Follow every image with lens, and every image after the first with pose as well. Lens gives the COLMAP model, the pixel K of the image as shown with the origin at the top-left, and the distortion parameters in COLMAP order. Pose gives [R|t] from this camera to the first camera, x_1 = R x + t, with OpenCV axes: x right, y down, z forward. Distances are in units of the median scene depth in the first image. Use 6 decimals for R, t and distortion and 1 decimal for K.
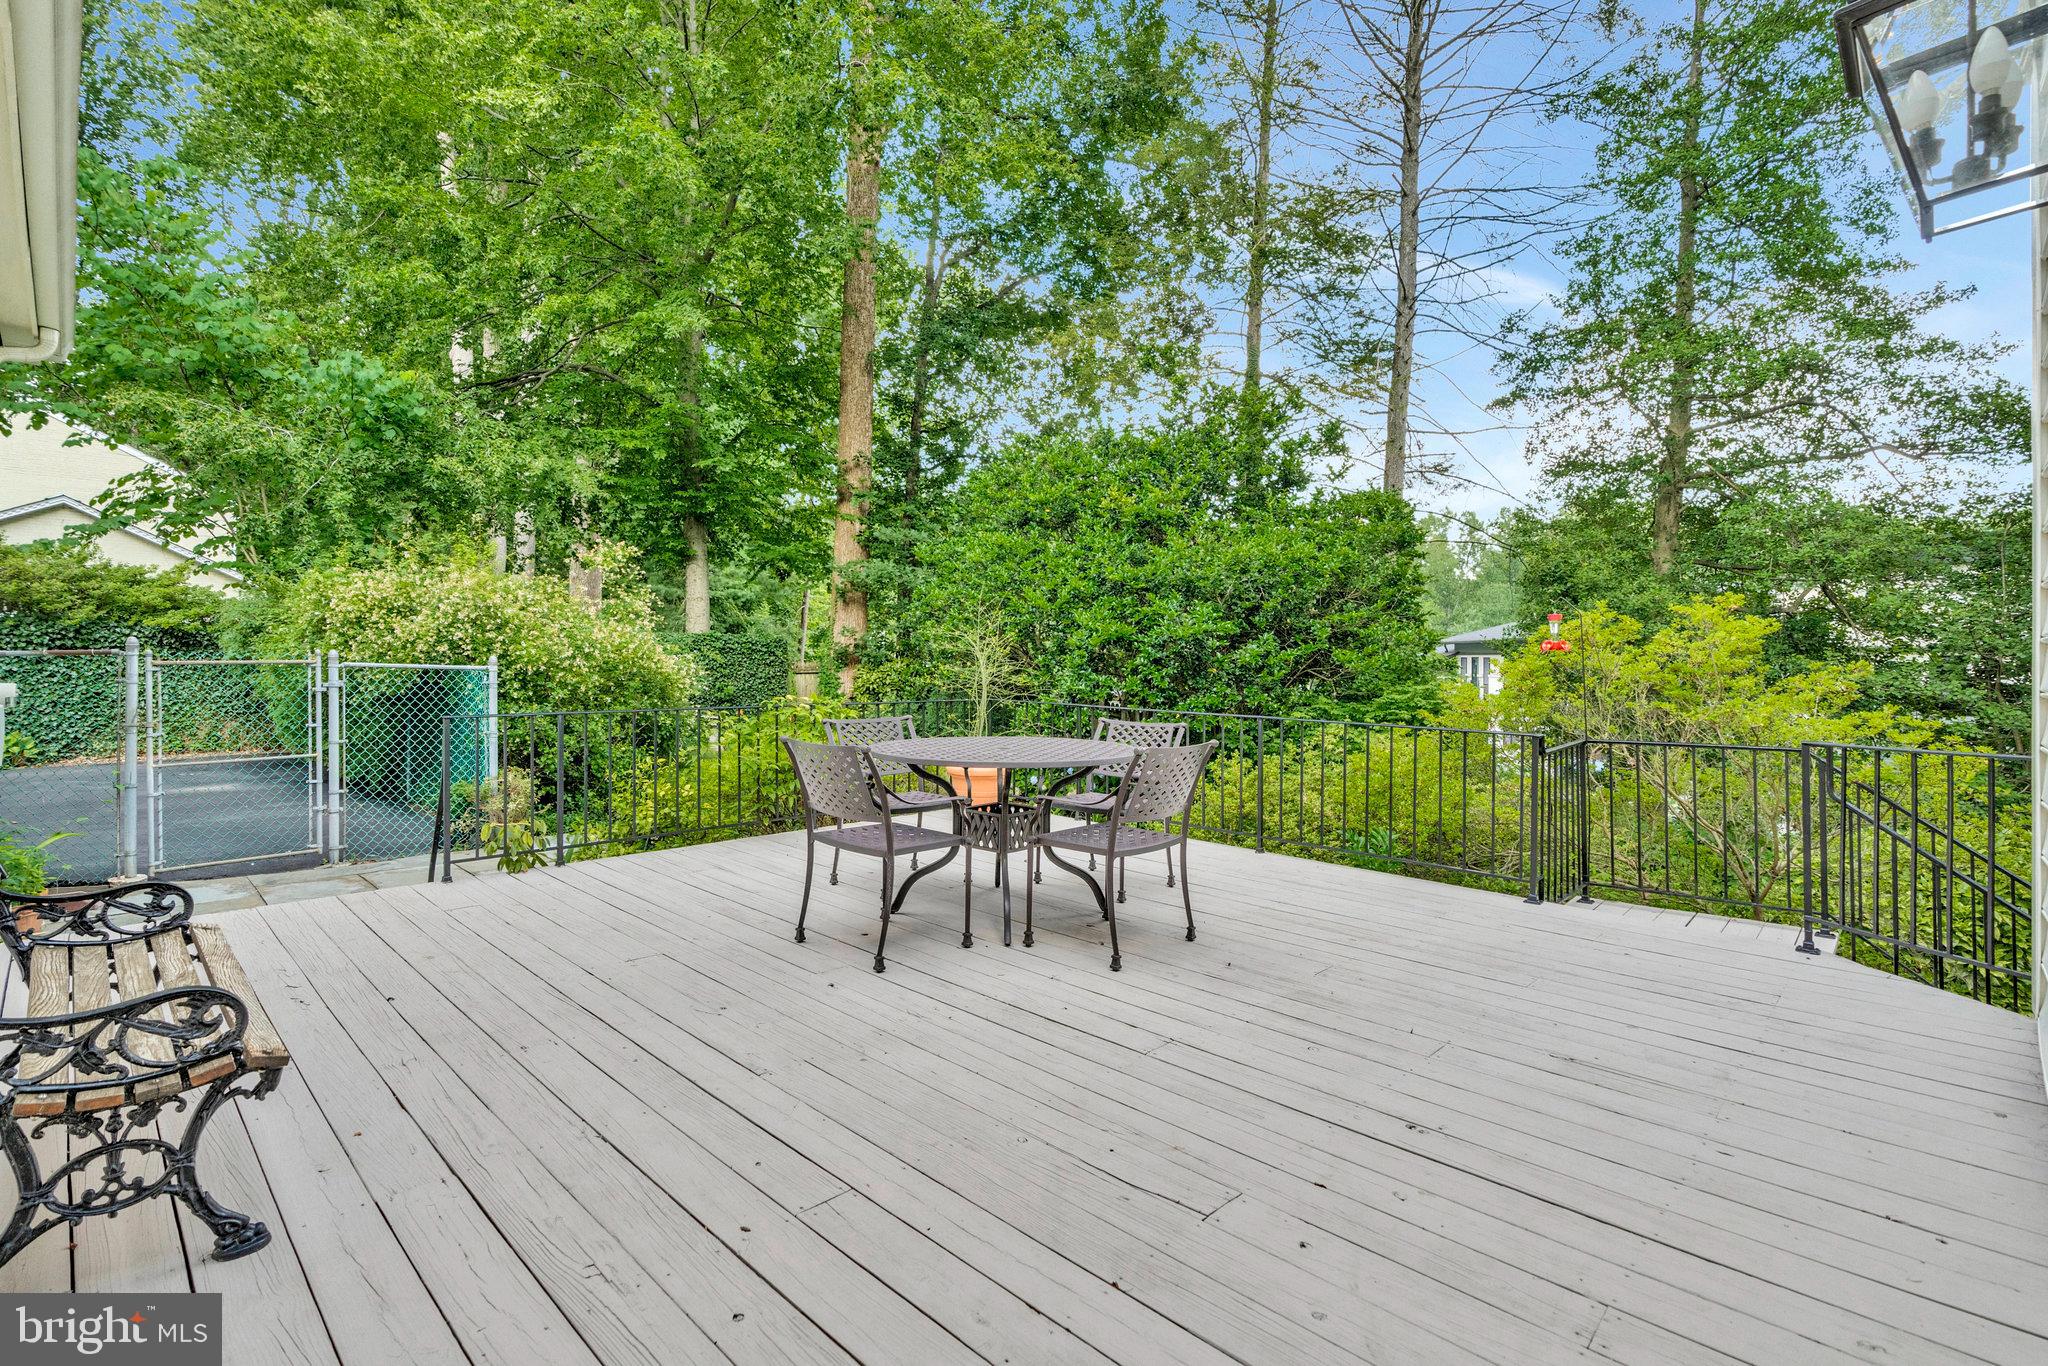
lens RADIAL K [[937.3, 0, 1022.3], [0, 937.3, 673.3], [0, 0, 1]] dist [0.002017, 0.002099]
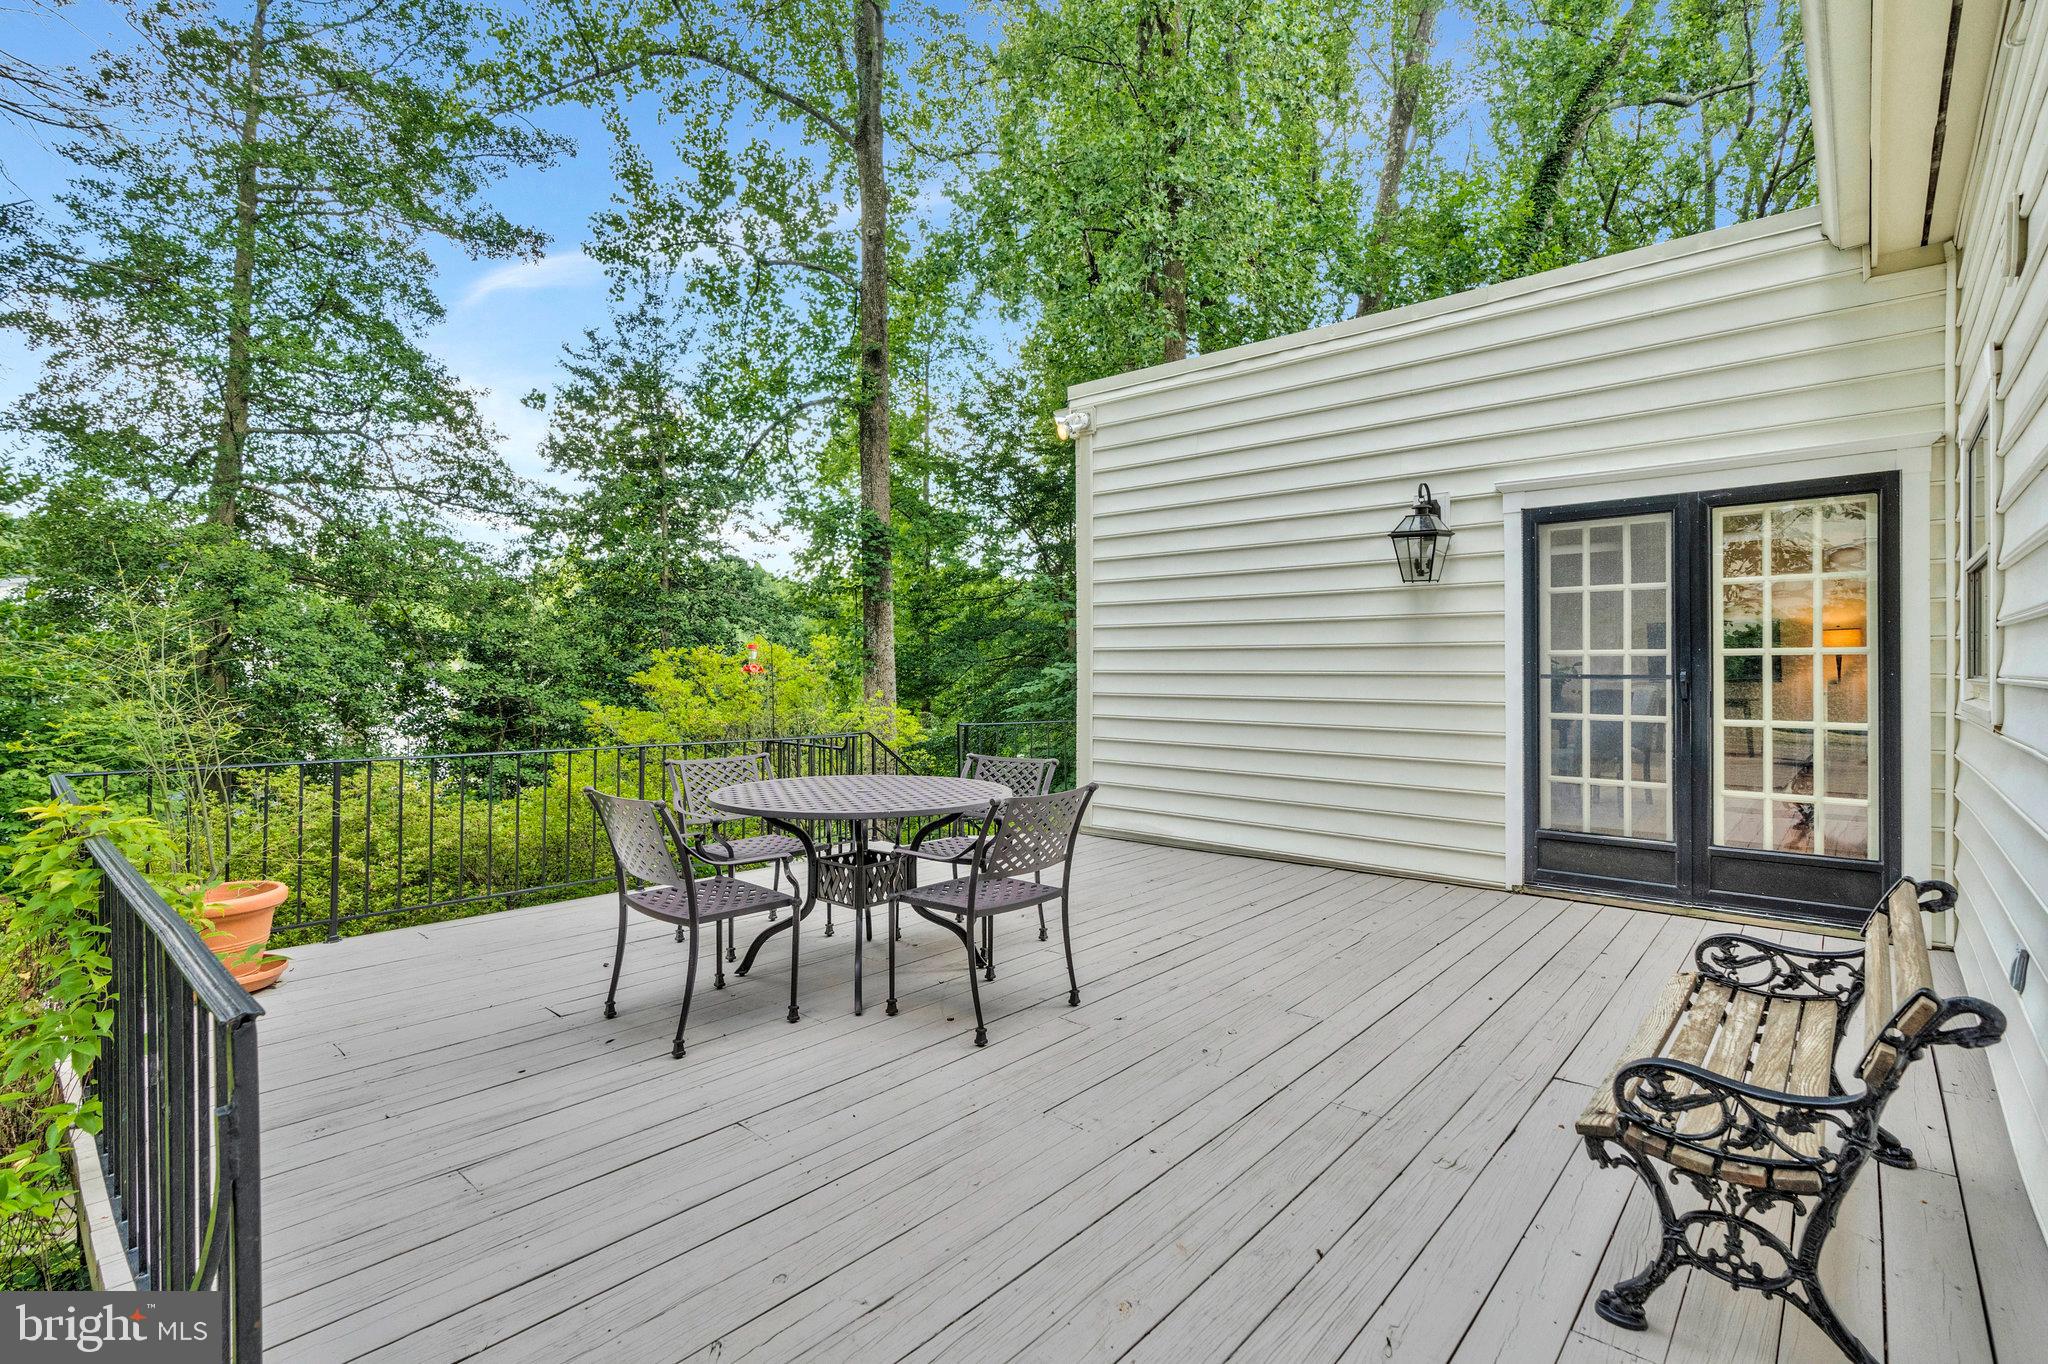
lens RADIAL K [[937.3, 0, 1014.8], [0, 937.3, 670.7], [0, 0, 1]] dist [0.002017, 0.002099]
pose [[-0.043319, -0.005956, 0.999044, -1.323709], [0.005552, 0.999965, 0.006202, -0.060437], [-0.999046, 0.005816, -0.043285, 1.251585]]
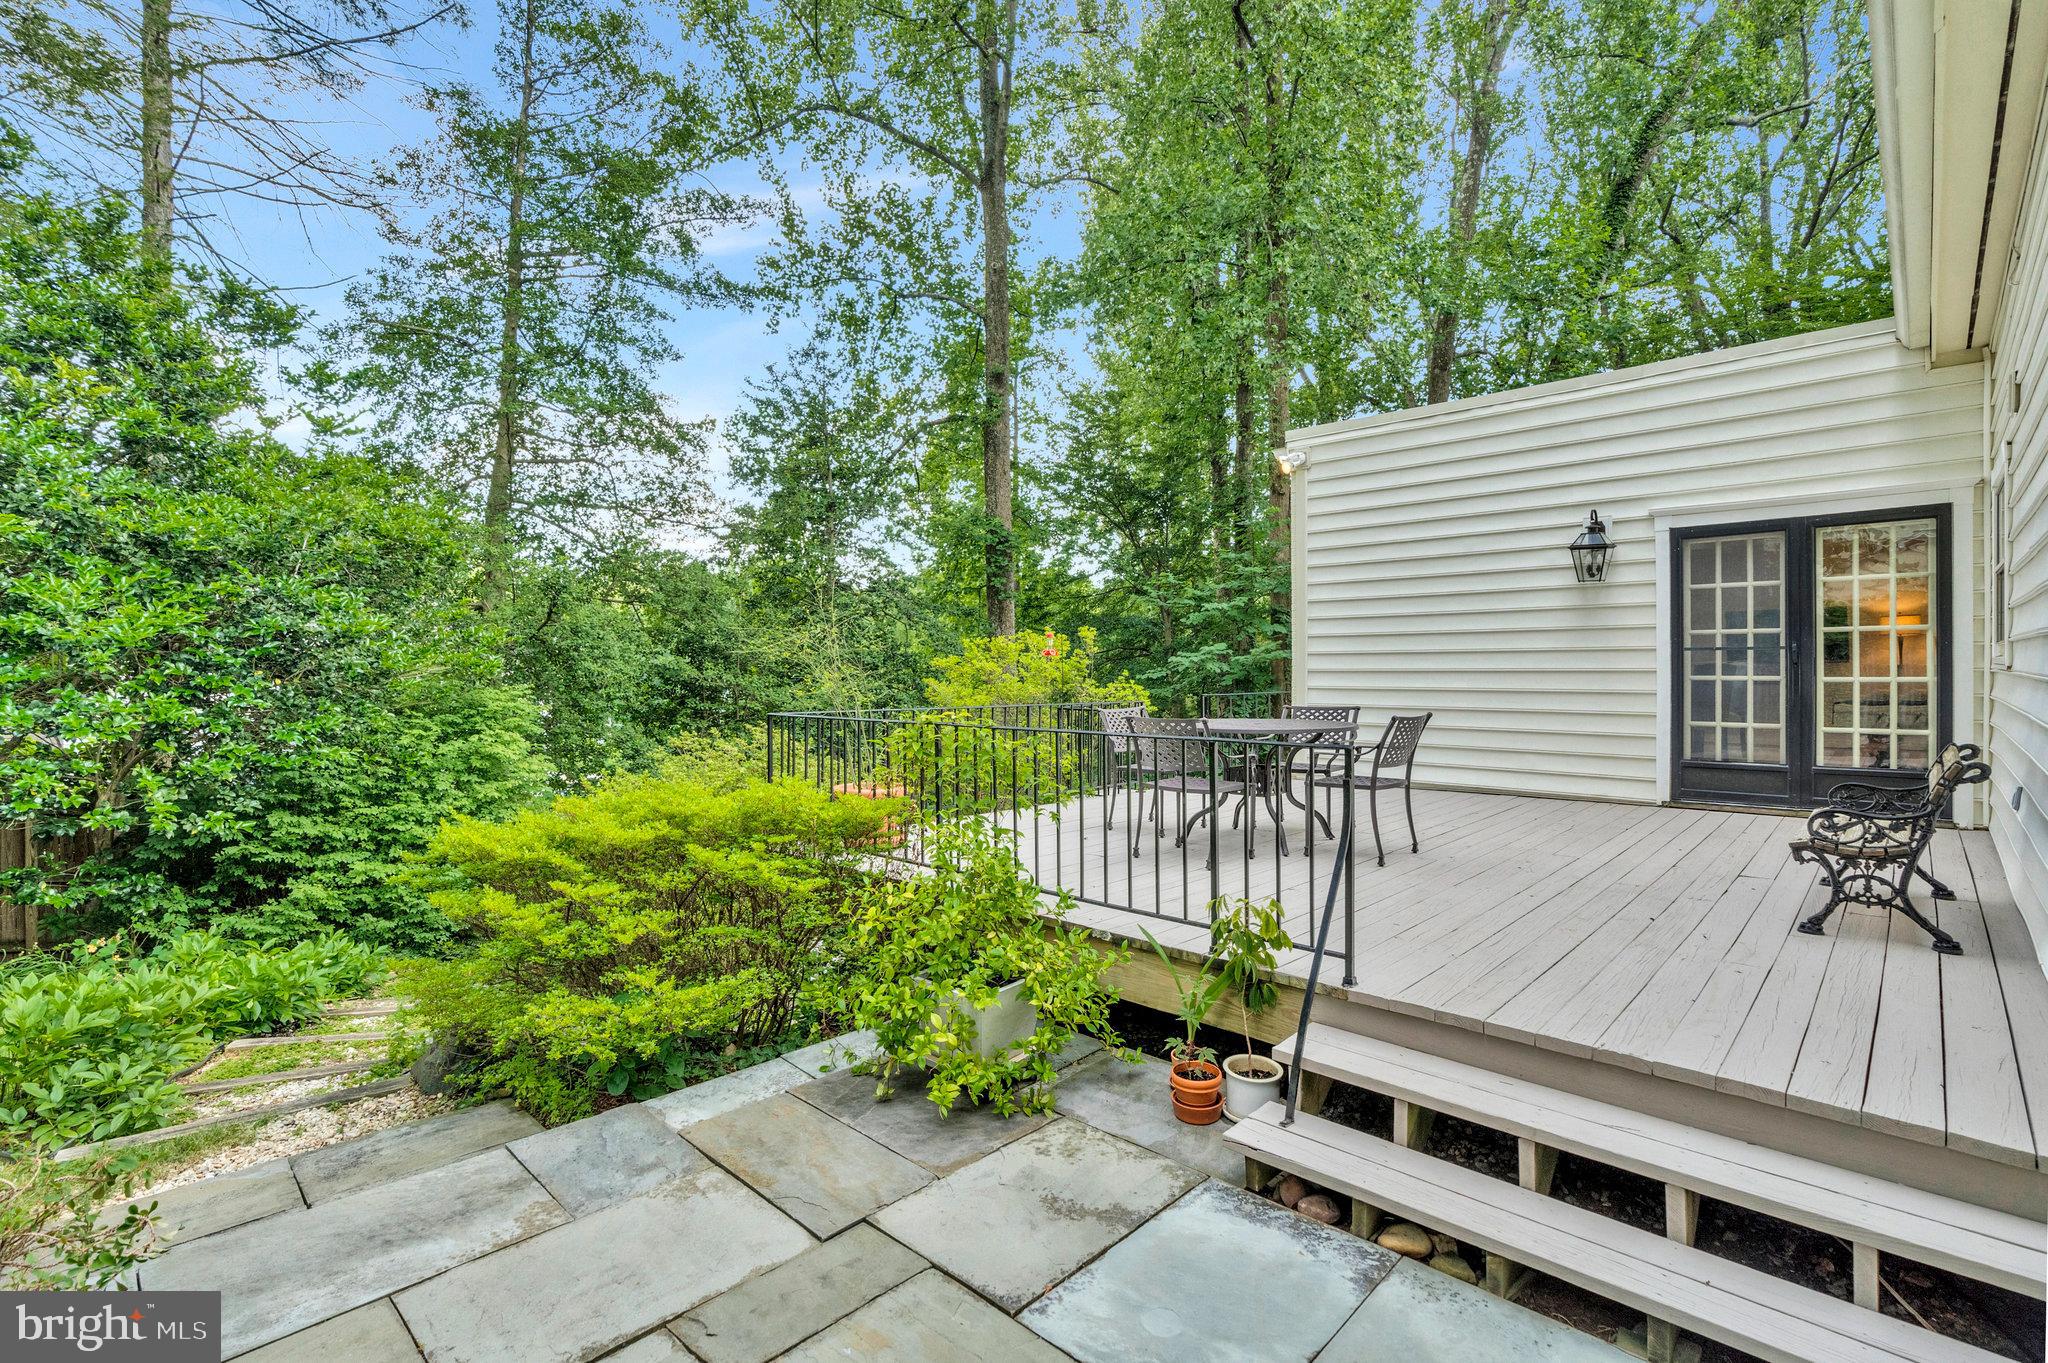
lens RADIAL K [[937.3, 0, 1016.5], [0, 937.3, 678.1], [0, 0, 1]] dist [0.002017, 0.002099]
pose [[-0.013551, -0.015986, 0.999780, -1.727061], [0.013904, 0.999773, 0.016174, -0.038480], [-0.999812, 0.014120, -0.013326, 1.657622]]
